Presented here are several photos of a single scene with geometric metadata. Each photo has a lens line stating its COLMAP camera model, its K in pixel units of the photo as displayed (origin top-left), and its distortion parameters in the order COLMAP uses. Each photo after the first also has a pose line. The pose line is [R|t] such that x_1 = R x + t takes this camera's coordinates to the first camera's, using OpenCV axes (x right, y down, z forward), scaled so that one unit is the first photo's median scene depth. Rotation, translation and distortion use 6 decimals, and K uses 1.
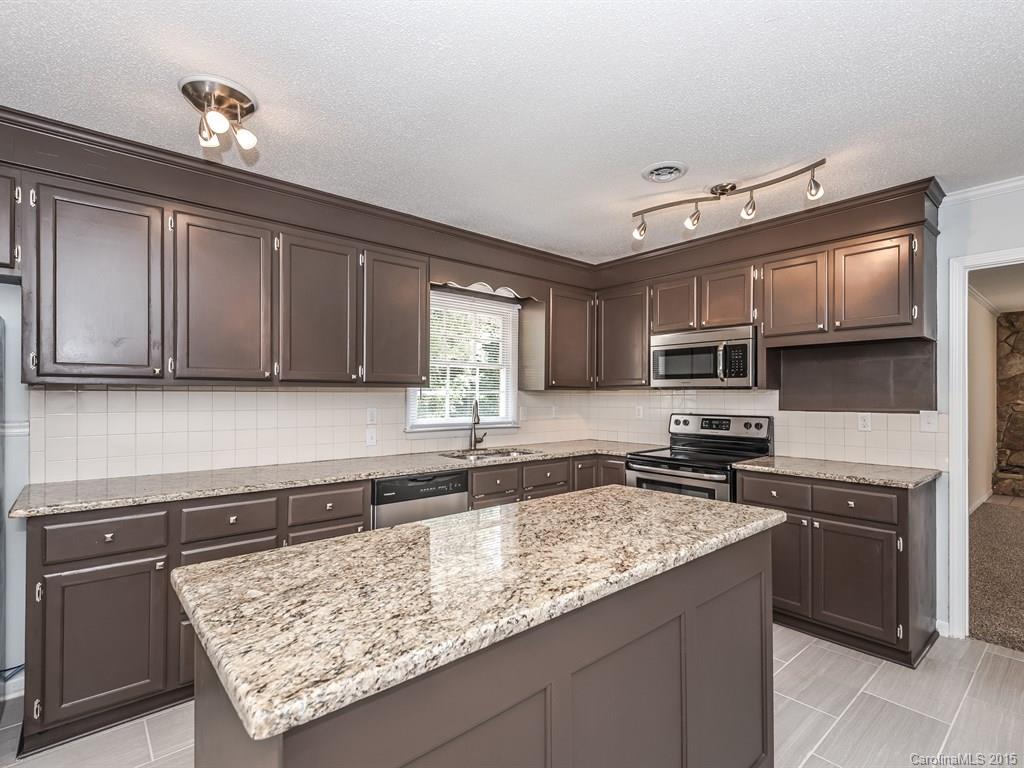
lens RADIAL K [[506.6, 0, 514.2], [0, 506.6, 389.7], [0, 0, 1]] dist [0.018357, 0.000145]
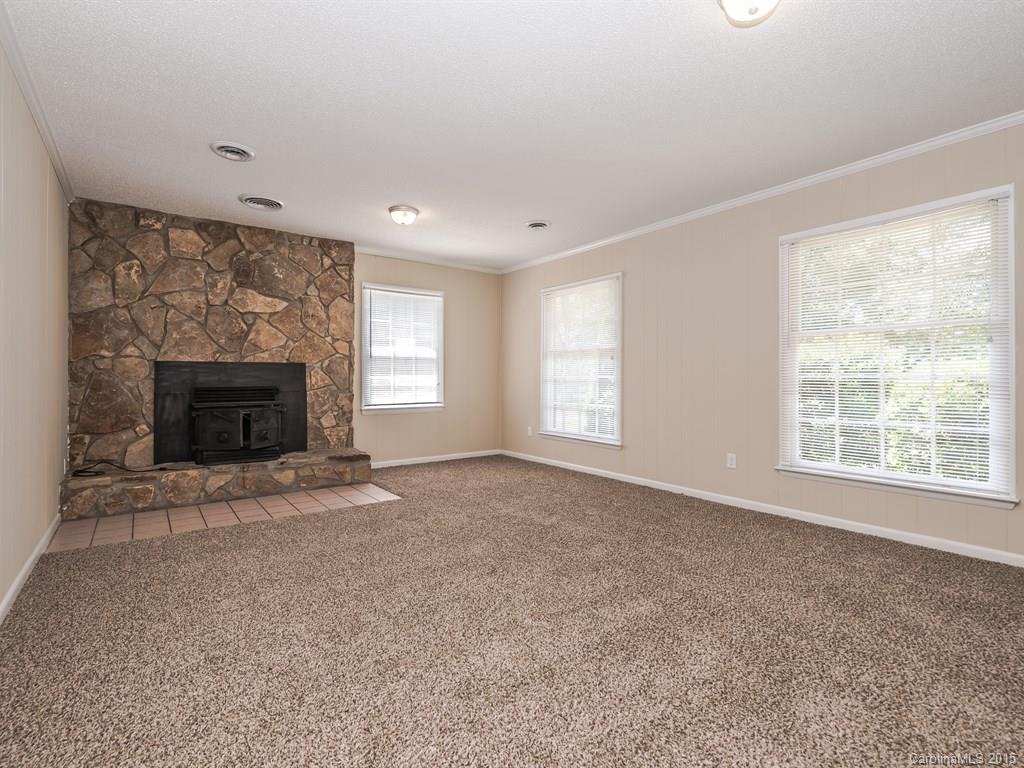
lens RADIAL K [[490.8, 0, 509.2], [0, 490.8, 379.0], [0, 0, 1]] dist [0.007905, -0.000607]
pose [[0.075393, -0.007311, 0.997127, 0.439655], [-0.010168, 0.999915, 0.008100, 0.043778], [-0.997102, -0.010750, 0.075313, 0.483517]]
